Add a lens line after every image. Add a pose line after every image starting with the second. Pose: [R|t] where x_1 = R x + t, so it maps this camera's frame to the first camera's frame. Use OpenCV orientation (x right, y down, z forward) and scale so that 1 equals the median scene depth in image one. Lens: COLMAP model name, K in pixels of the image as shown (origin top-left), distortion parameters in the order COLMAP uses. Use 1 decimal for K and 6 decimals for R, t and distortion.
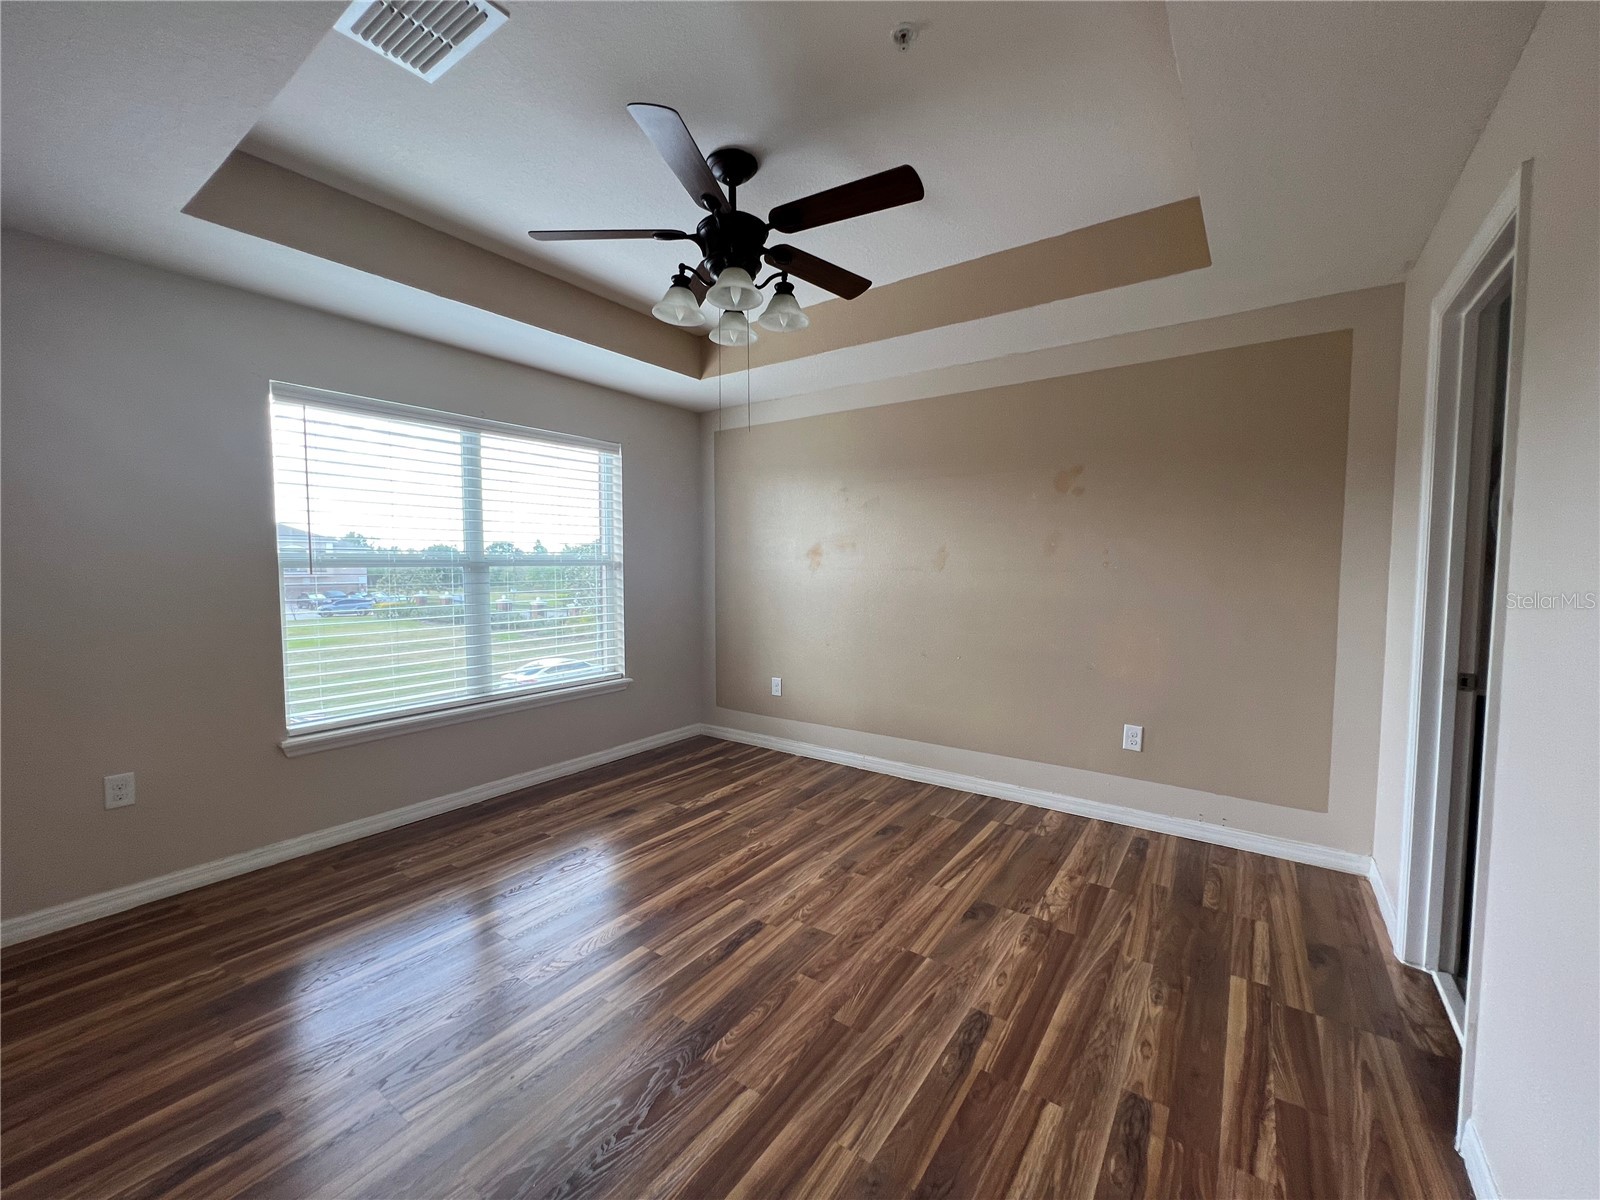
lens RADIAL K [[641.6, 0, 798.1], [0, 641.6, 600.5], [0, 0, 1]] dist [-0.002559, 0.000722]
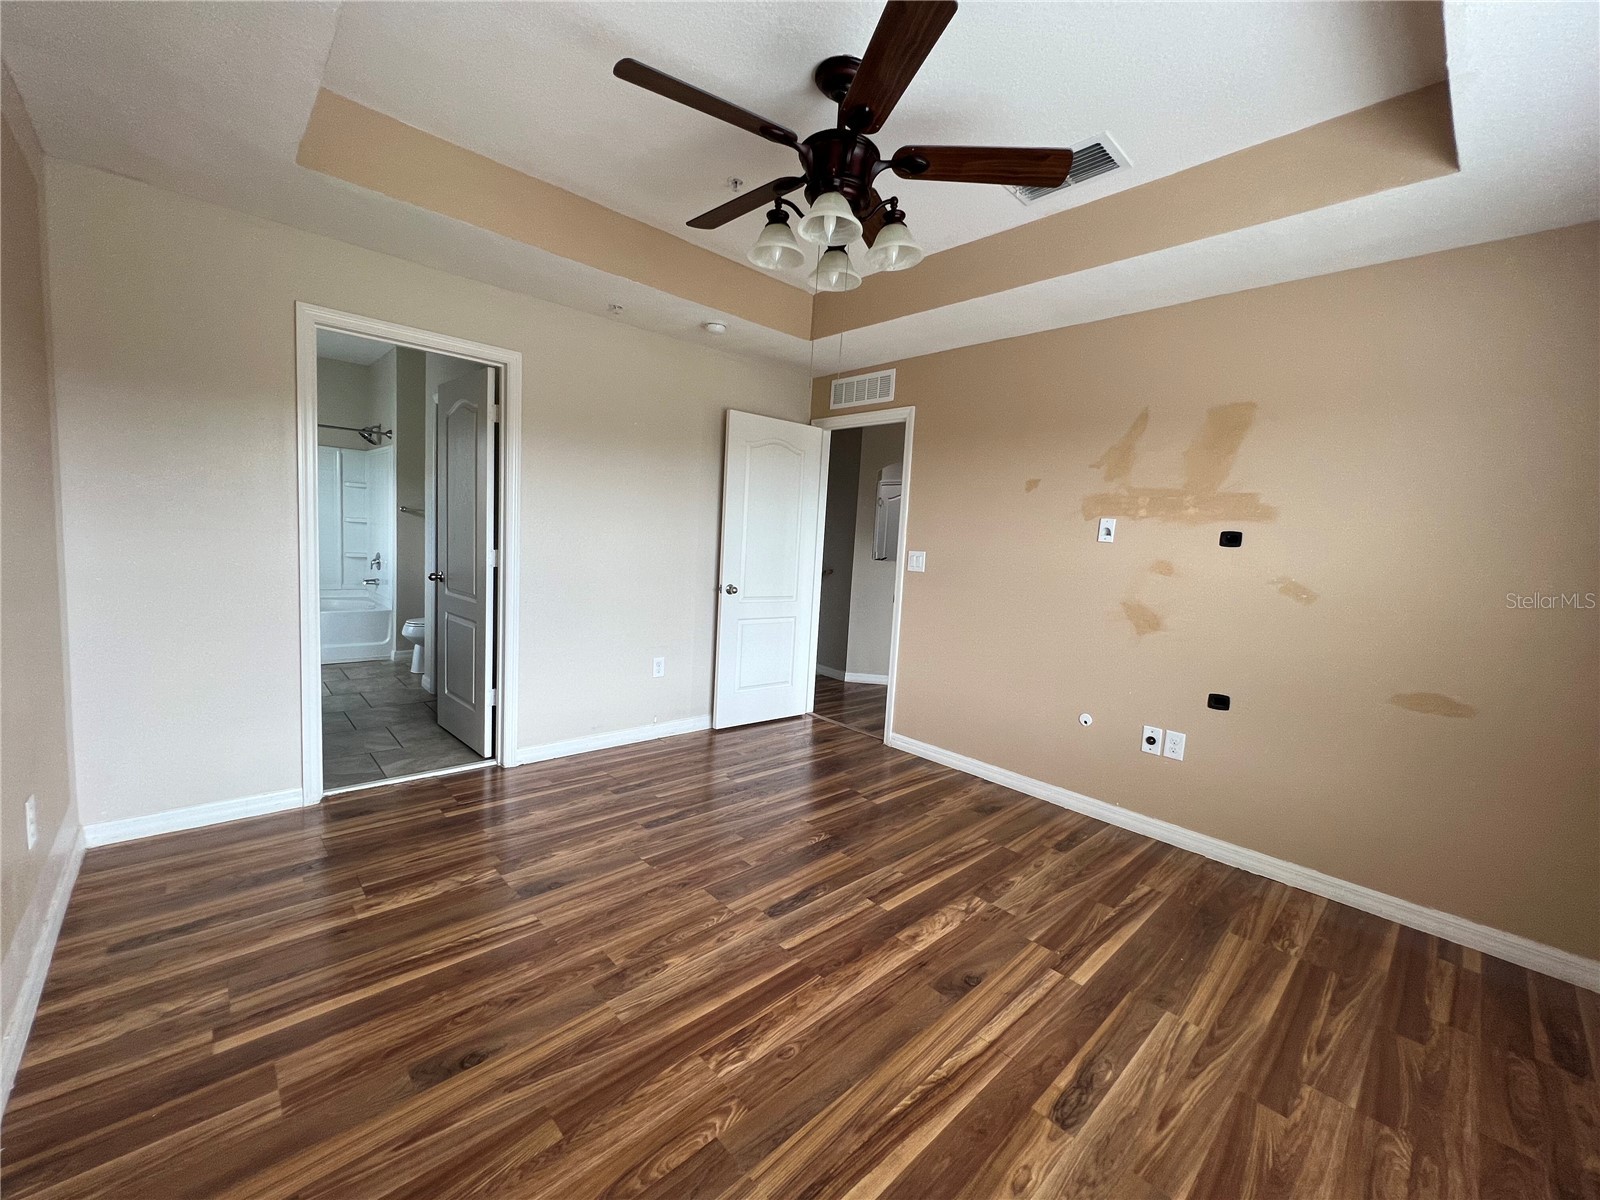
lens RADIAL K [[641.6, 0, 798.1], [0, 641.6, 600.5], [0, 0, 1]] dist [-0.002559, 0.000722]
pose [[-0.978664, -0.076617, 0.190649, -0.231049], [-0.046890, 0.986672, 0.155819, -0.096752], [-0.200046, 0.143555, -0.969213, 1.735560]]
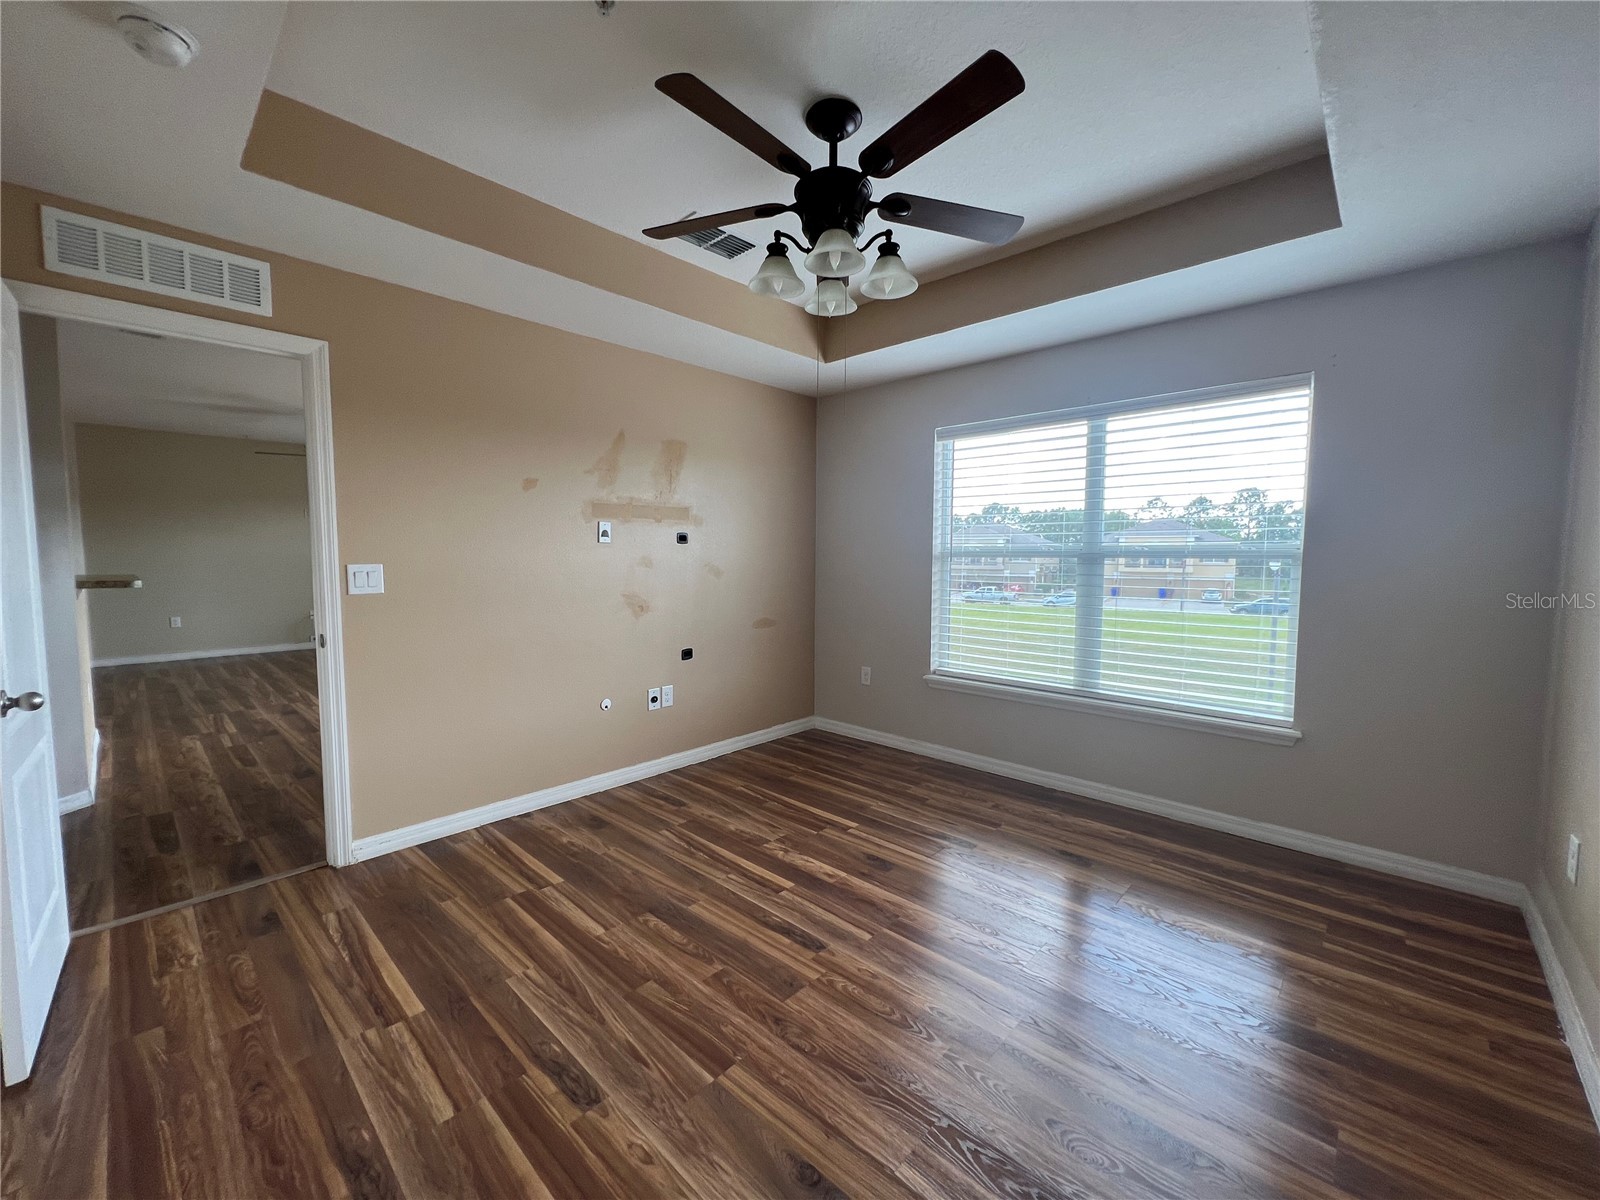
lens RADIAL K [[641.6, 0, 798.1], [0, 641.6, 600.5], [0, 0, 1]] dist [-0.002559, 0.000722]
pose [[-0.134558, 0.070134, -0.988421, 0.761904], [-0.062812, 0.994882, 0.079143, -0.054132], [0.988913, 0.072734, -0.129464, 0.989379]]
